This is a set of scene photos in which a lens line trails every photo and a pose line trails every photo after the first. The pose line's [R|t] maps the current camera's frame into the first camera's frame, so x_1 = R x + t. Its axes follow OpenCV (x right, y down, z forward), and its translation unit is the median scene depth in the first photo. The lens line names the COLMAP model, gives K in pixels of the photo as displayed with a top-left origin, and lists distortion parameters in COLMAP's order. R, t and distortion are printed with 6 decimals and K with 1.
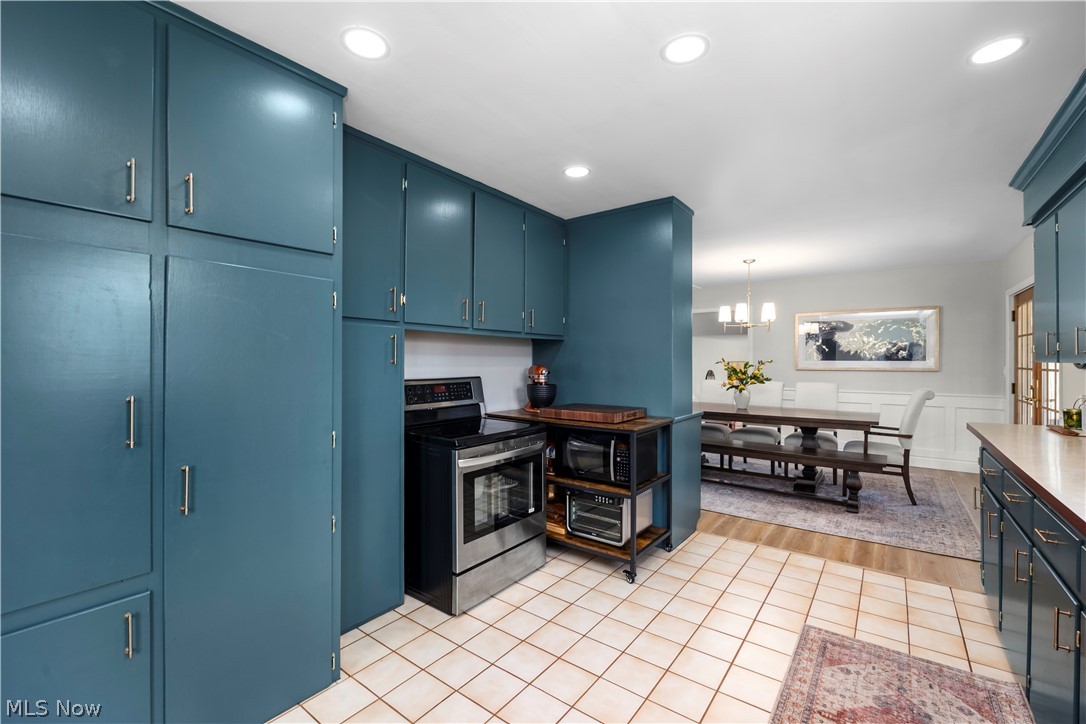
lens RADIAL K [[459.2, 0, 540.1], [0, 459.2, 360.2], [0, 0, 1]] dist [-0.009510, -0.000428]
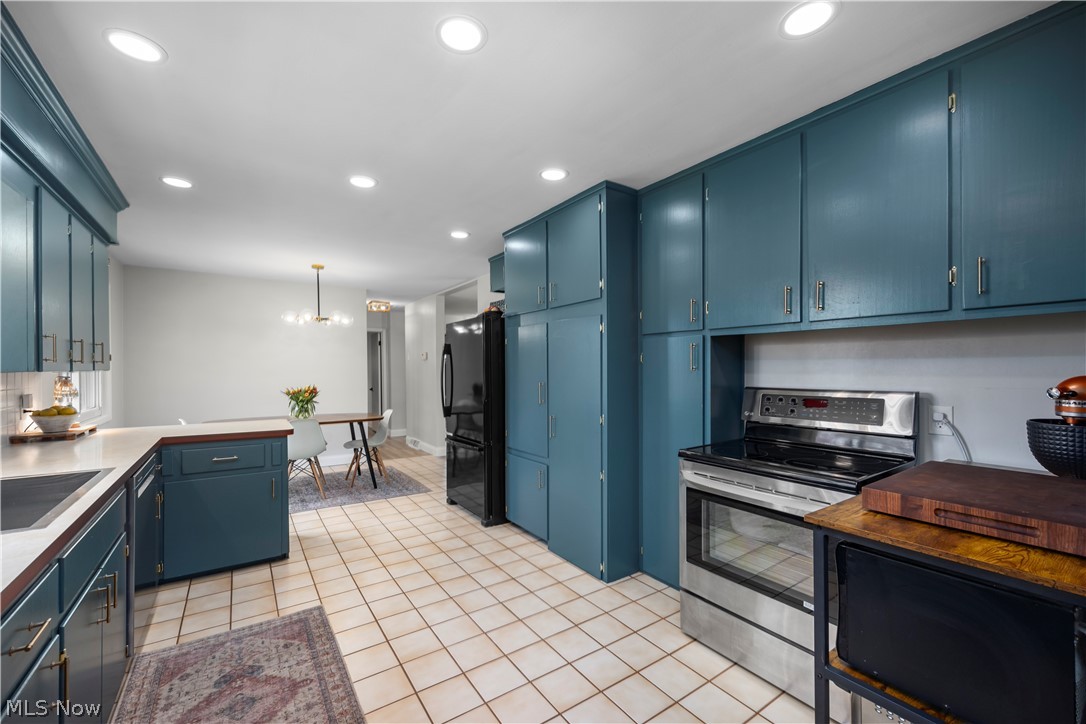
lens RADIAL K [[439.5, 0, 549.9], [0, 439.5, 368.2], [0, 0, 1]] dist [-0.002409, 0.000096]
pose [[-0.294429, 0.003484, -0.955667, 0.519055], [0.007246, 0.999973, 0.001413, -0.000464], [0.955646, -0.006509, -0.294446, 0.664543]]
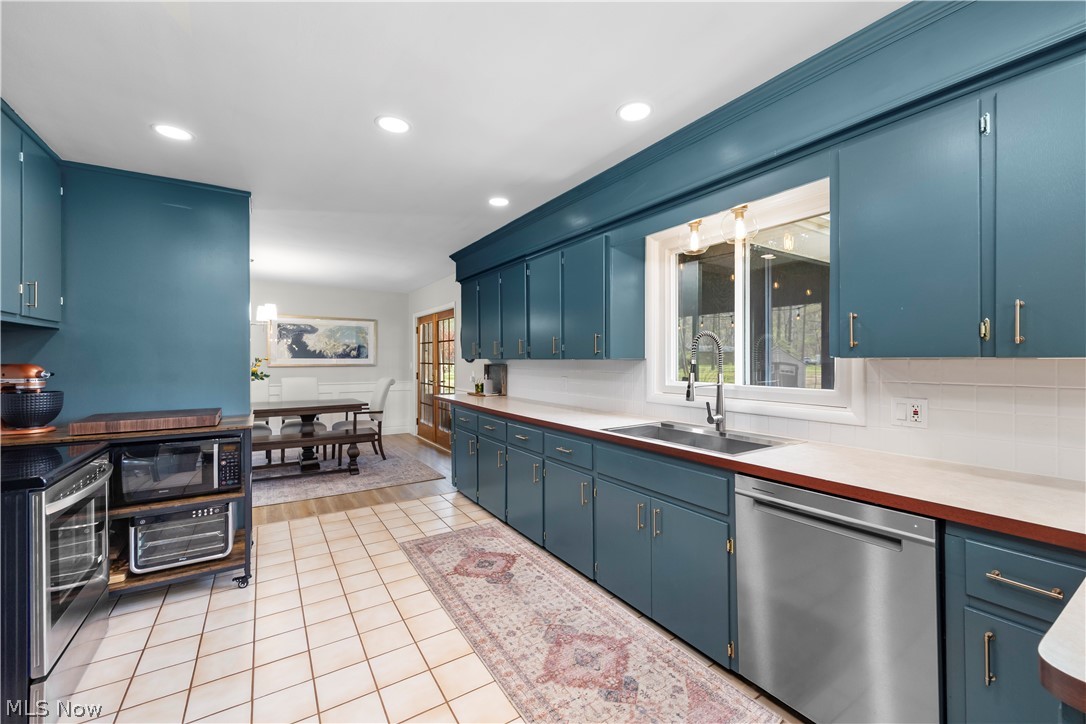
lens RADIAL K [[439.5, 0, 546.0], [0, 439.5, 358.3], [0, 0, 1]] dist [-0.002409, 0.000096]
pose [[0.346474, 0.001285, 0.938059, -0.349978], [-0.000697, 0.999999, -0.001112, 0.003040], [-0.938059, -0.000268, 0.346474, 0.062587]]
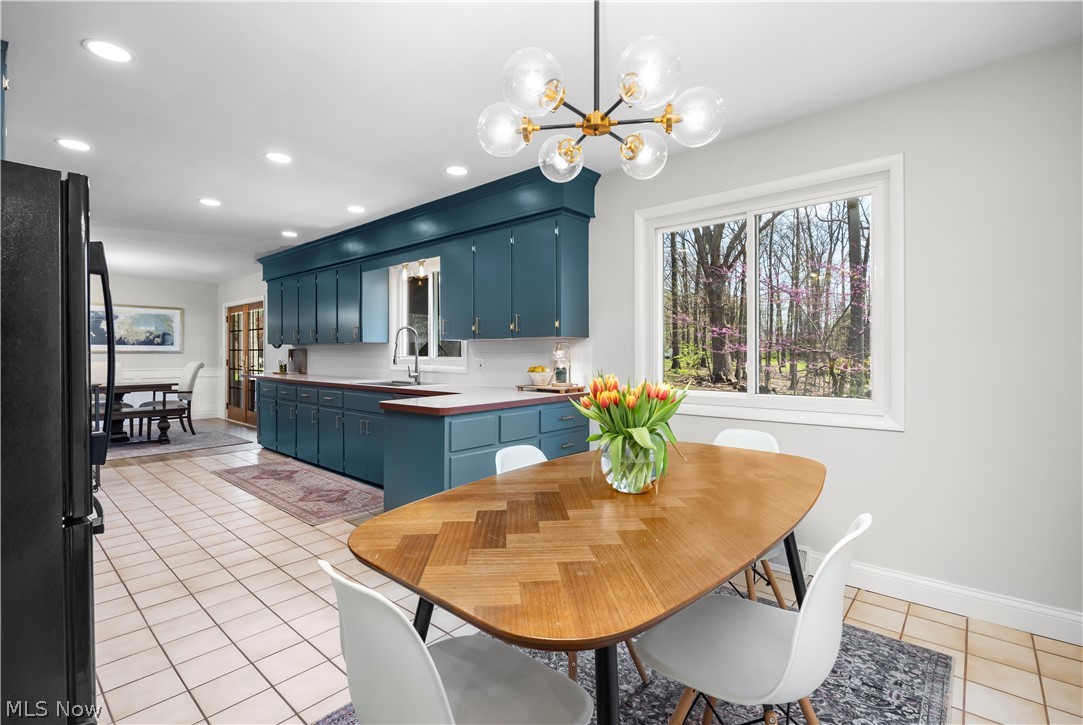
lens RADIAL K [[471.8, 0, 540.1], [0, 471.8, 355.5], [0, 0, 1]] dist [-0.025169, 0.000255]
pose [[0.051339, -0.003526, 0.998675, -0.894326], [-0.005223, 0.999979, 0.003799, 0.034247], [-0.998668, -0.005411, 0.051320, -0.354386]]
